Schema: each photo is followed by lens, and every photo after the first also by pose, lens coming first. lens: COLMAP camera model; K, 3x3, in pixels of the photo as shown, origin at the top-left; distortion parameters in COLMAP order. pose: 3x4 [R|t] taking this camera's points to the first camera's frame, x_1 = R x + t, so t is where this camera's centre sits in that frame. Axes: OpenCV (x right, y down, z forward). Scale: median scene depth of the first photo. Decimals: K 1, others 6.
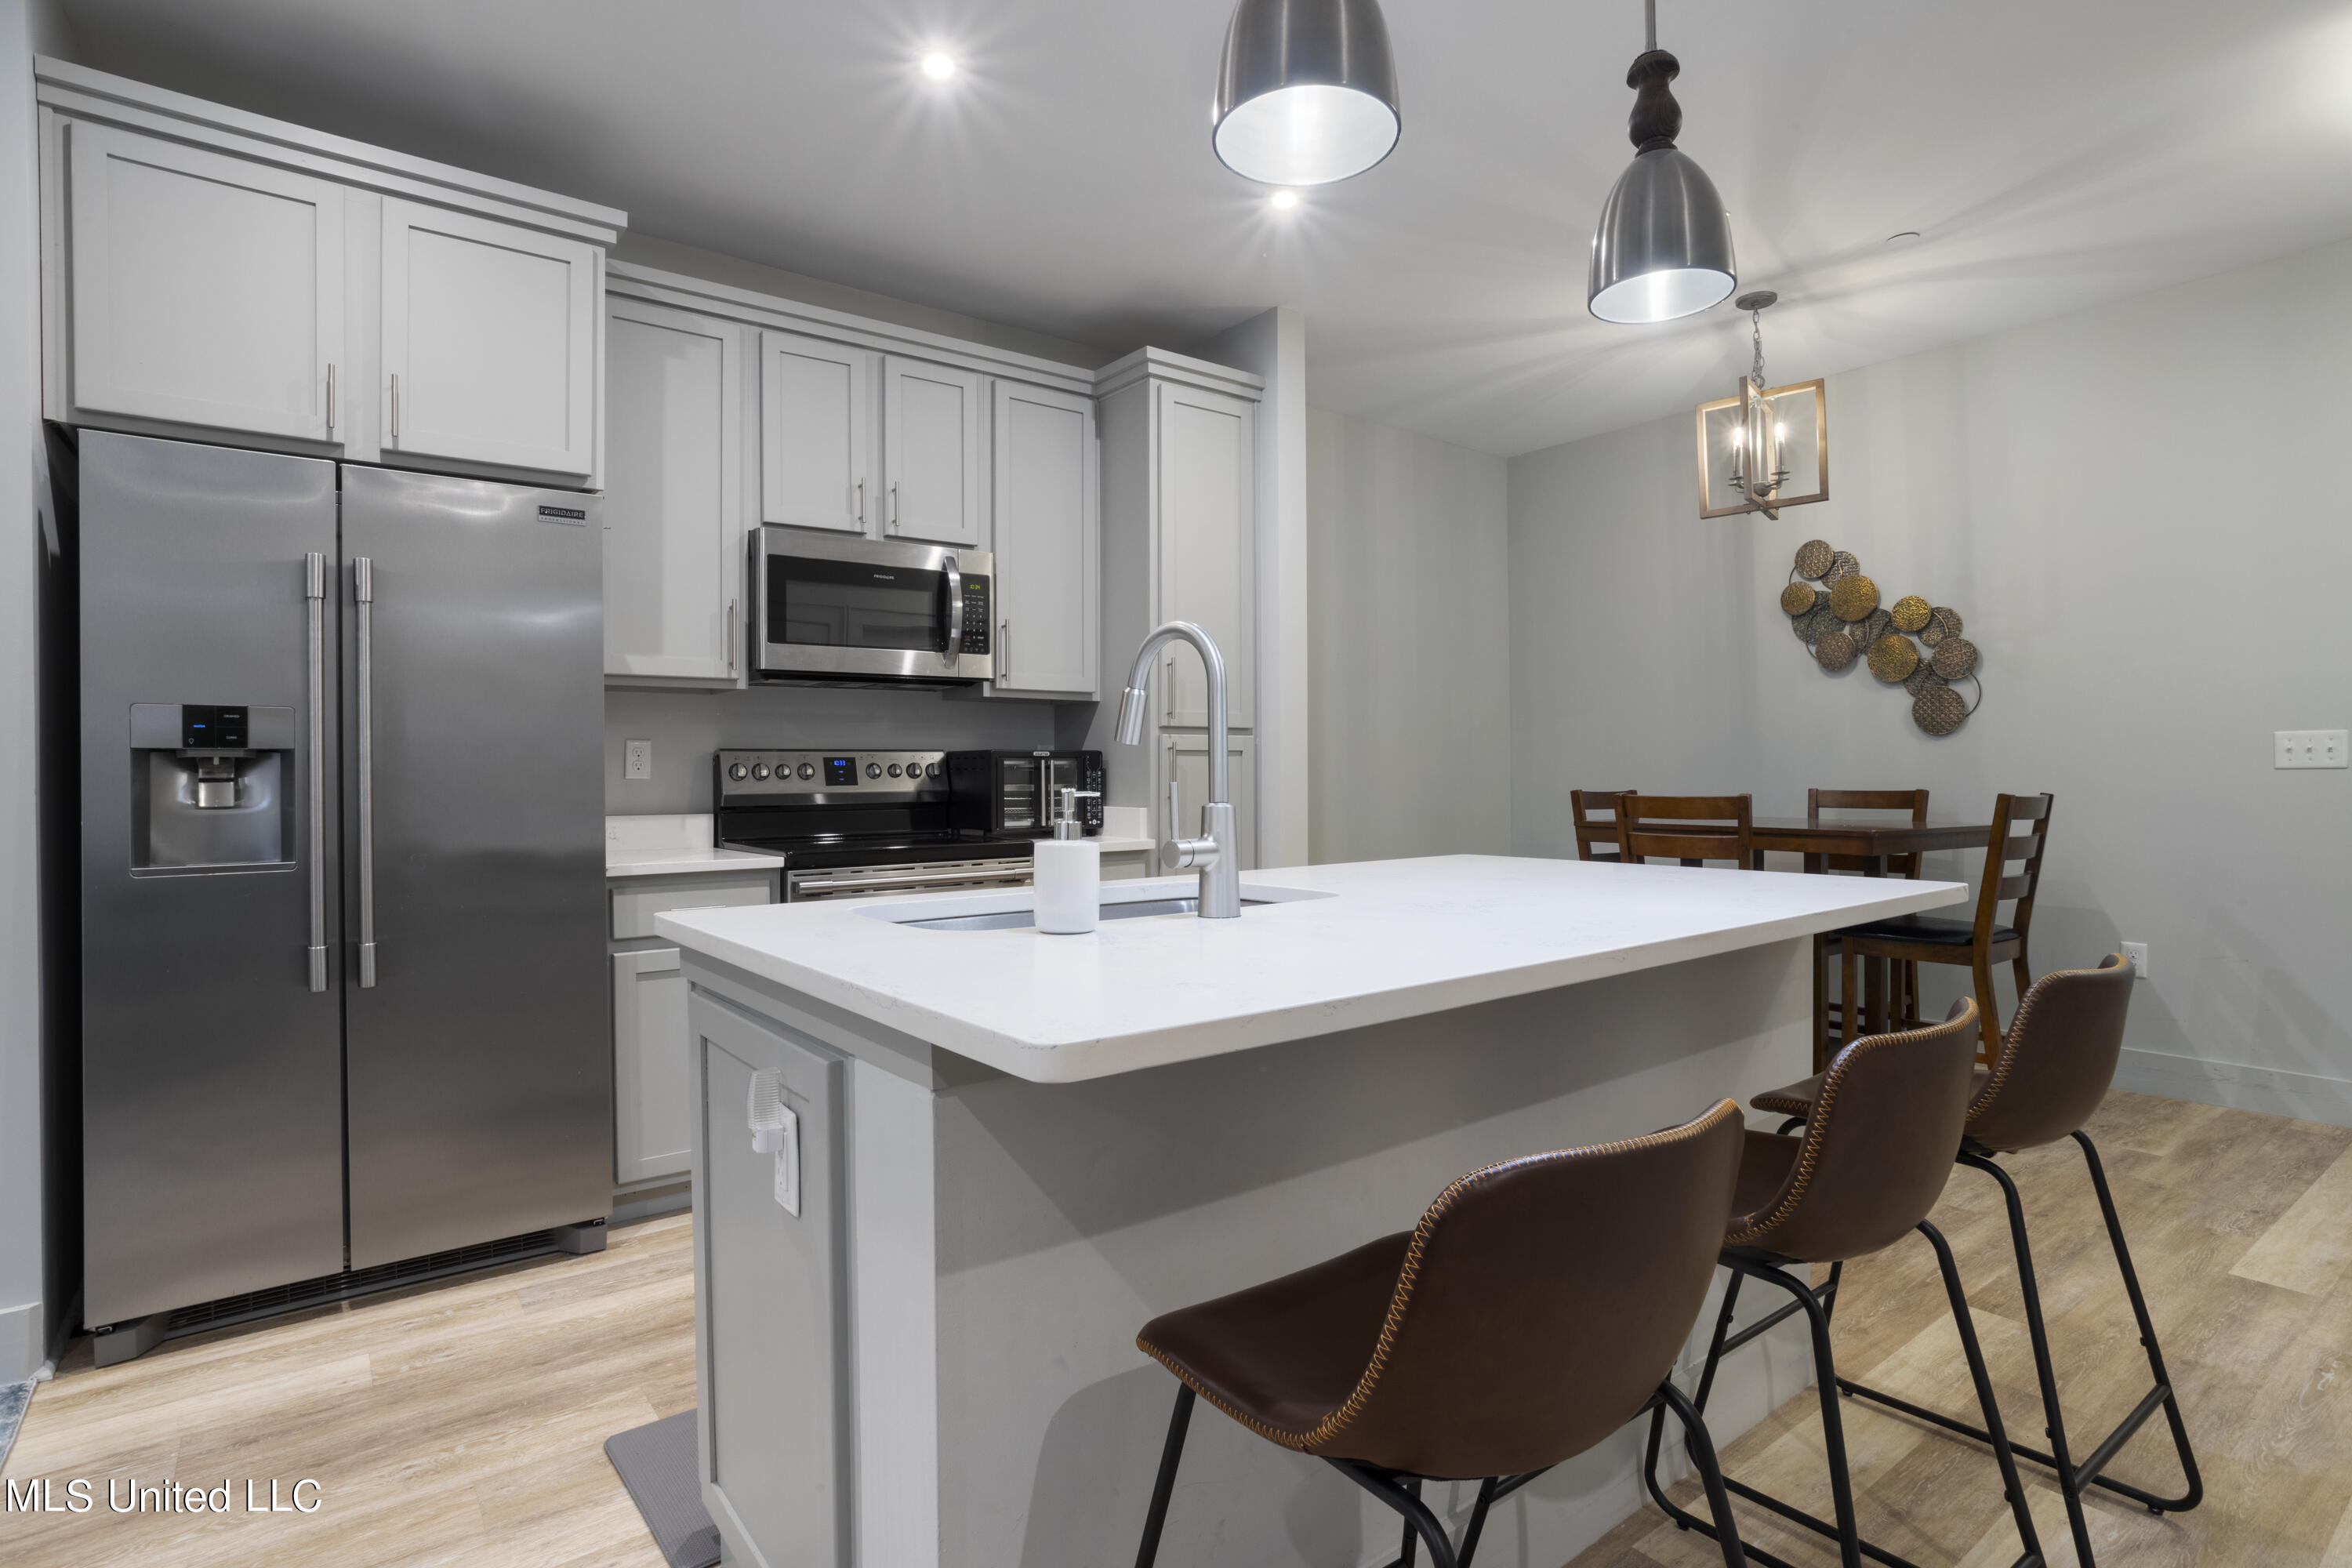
lens RADIAL K [[1169.6, 0, 1188.1], [0, 1169.6, 776.1], [0, 0, 1]] dist [-0.026014, 0.006483]
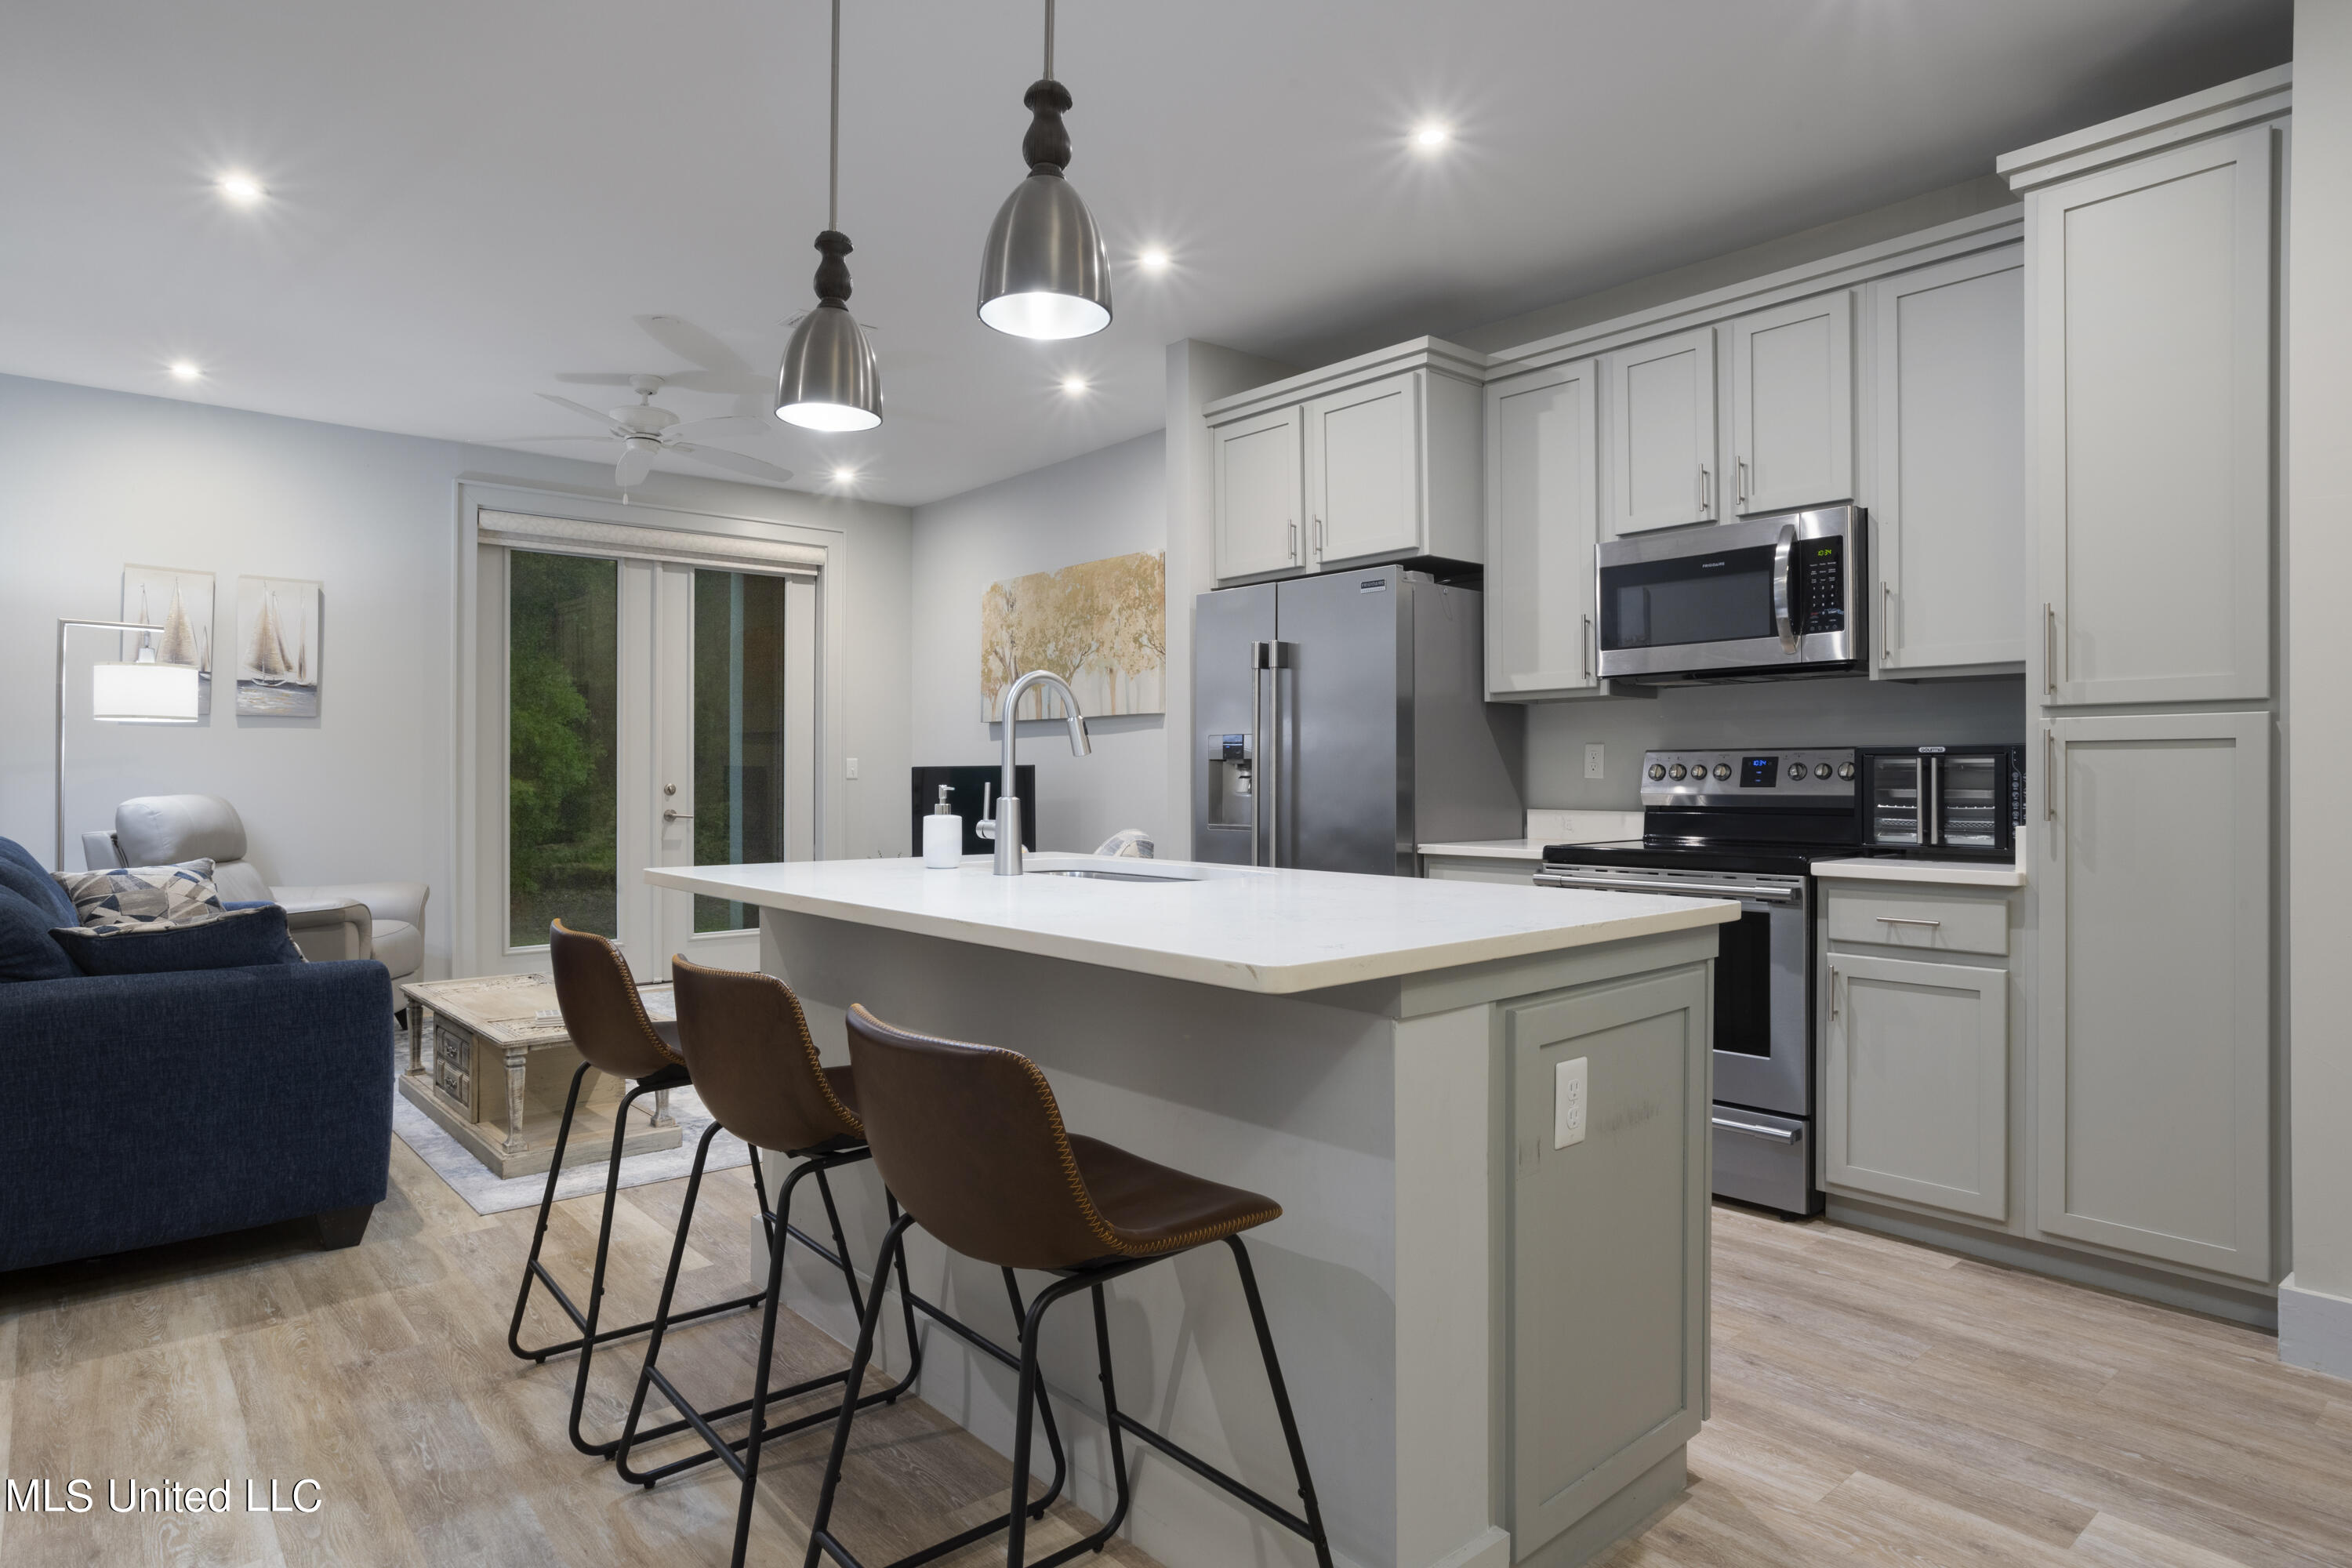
lens RADIAL K [[1313.7, 0, 1173.5], [0, 1313.7, 772.7], [0, 0, 1]] dist [-0.039201, 0.019117]
pose [[0.052810, 0.005097, -0.998592, 0.686792], [-0.003146, 0.999983, 0.004938, -0.006967], [0.998600, 0.002880, 0.052825, 0.463835]]
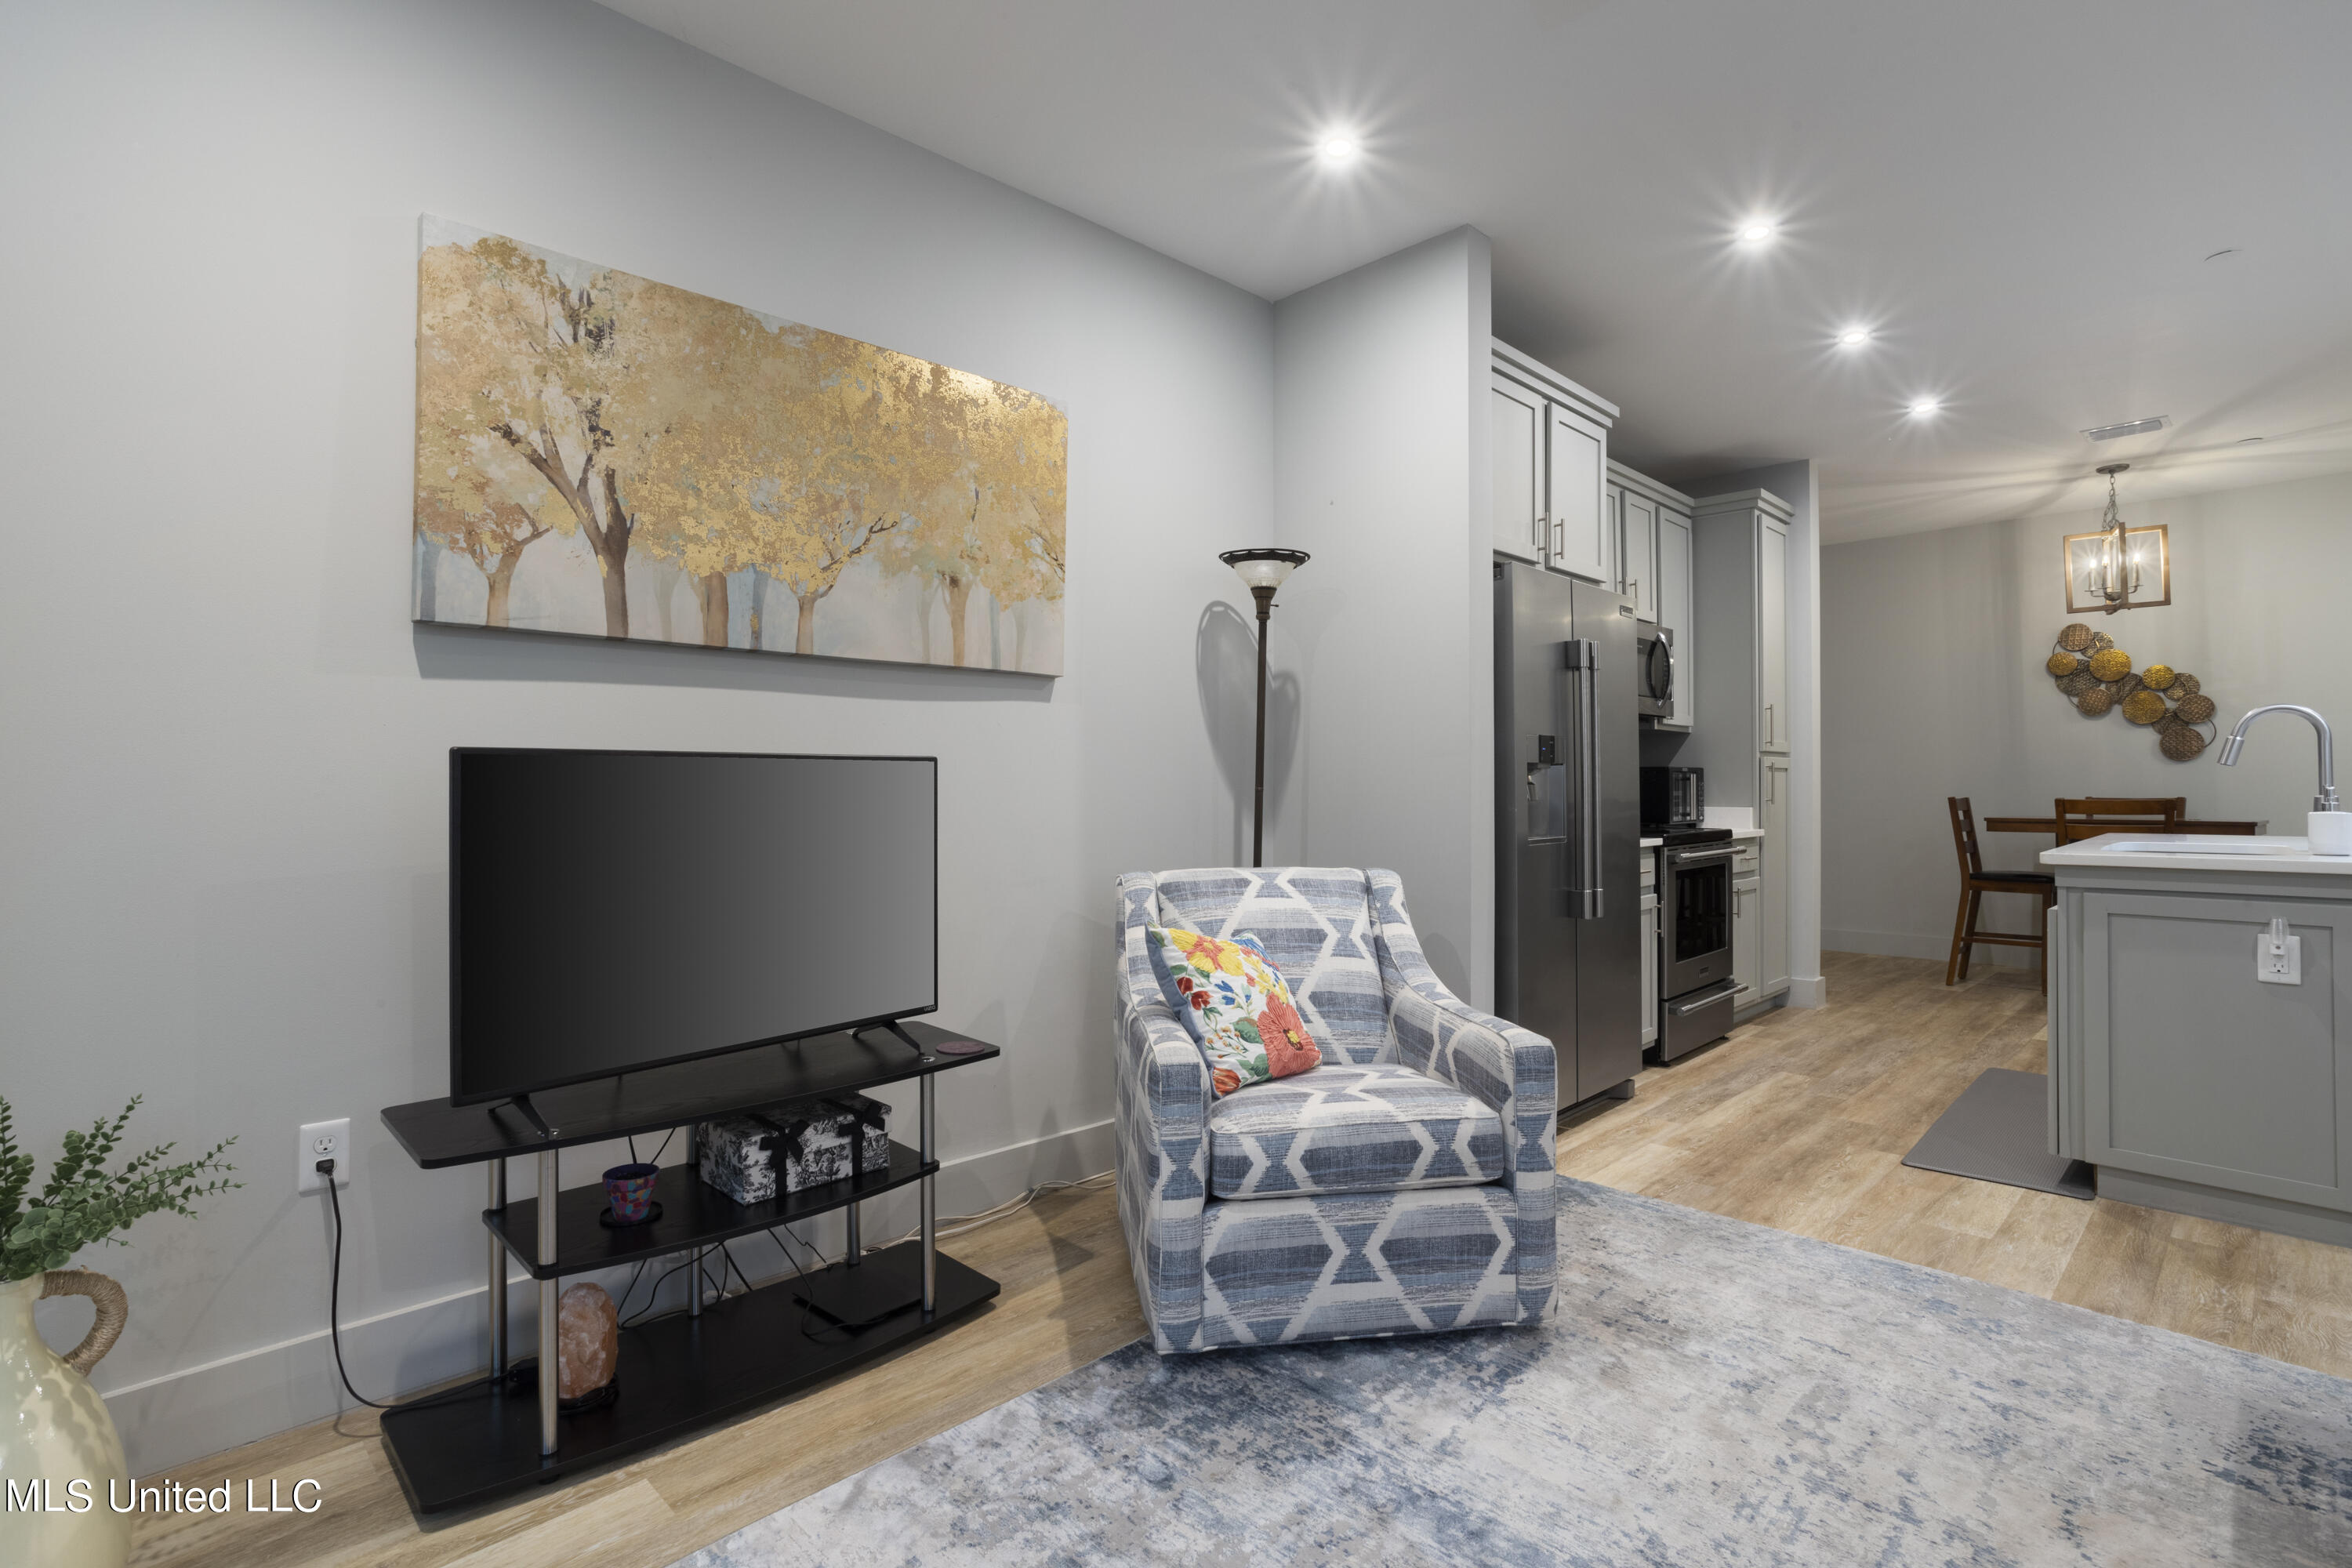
lens RADIAL K [[1125.6, 0, 1165.5], [0, 1125.6, 772.3], [0, 0, 1]] dist [-0.042269, 0.020727]
pose [[0.993564, 0.007216, 0.113044, -0.892537], [-0.005335, 0.999842, -0.016939, 0.010257], [-0.113148, 0.016227, 0.993446, -0.266535]]
